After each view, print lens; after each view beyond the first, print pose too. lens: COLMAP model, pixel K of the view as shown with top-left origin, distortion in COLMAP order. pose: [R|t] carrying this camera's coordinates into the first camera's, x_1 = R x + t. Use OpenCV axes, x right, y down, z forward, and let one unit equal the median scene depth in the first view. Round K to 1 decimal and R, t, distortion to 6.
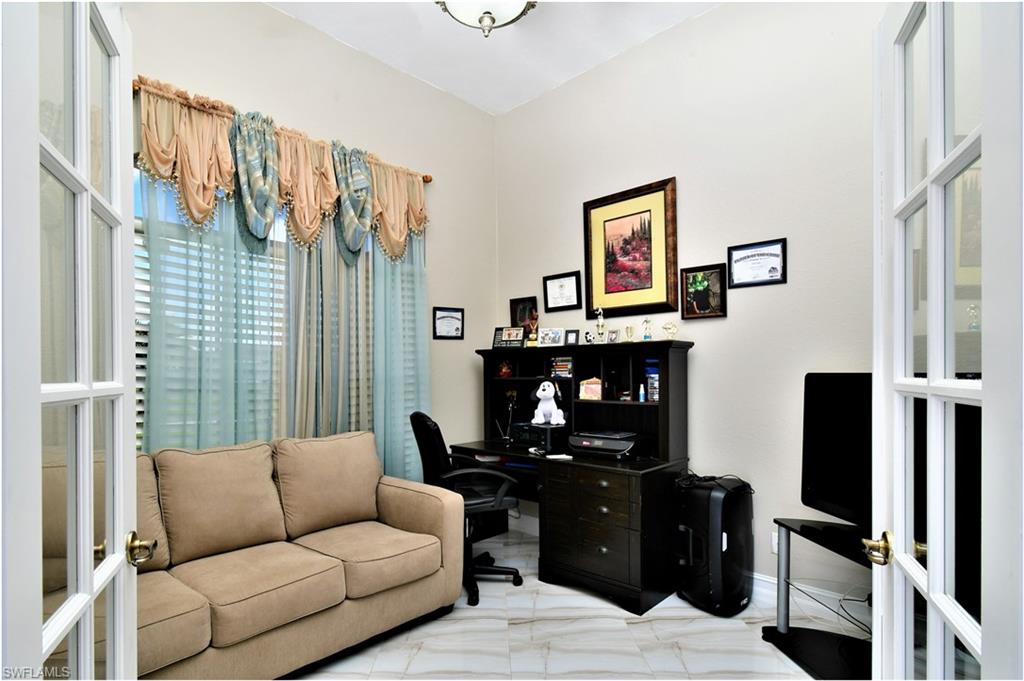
lens RADIAL K [[462.9, 0, 507.7], [0, 462.9, 339.4], [0, 0, 1]] dist [0.015242, -0.008770]
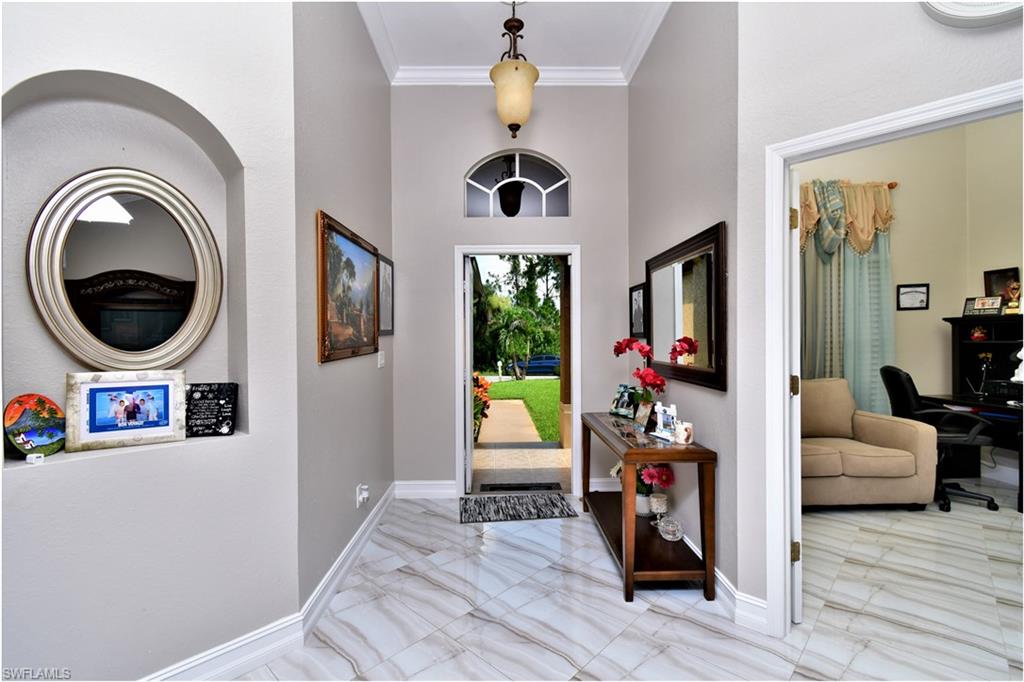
lens RADIAL K [[462.9, 0, 507.7], [0, 462.9, 339.9], [0, 0, 1]] dist [0.015242, -0.008770]
pose [[0.712169, 0.001466, -0.702007, -0.027515], [0.053389, 0.996989, 0.056244, -0.053122], [0.699975, -0.077535, 0.709946, -0.706283]]
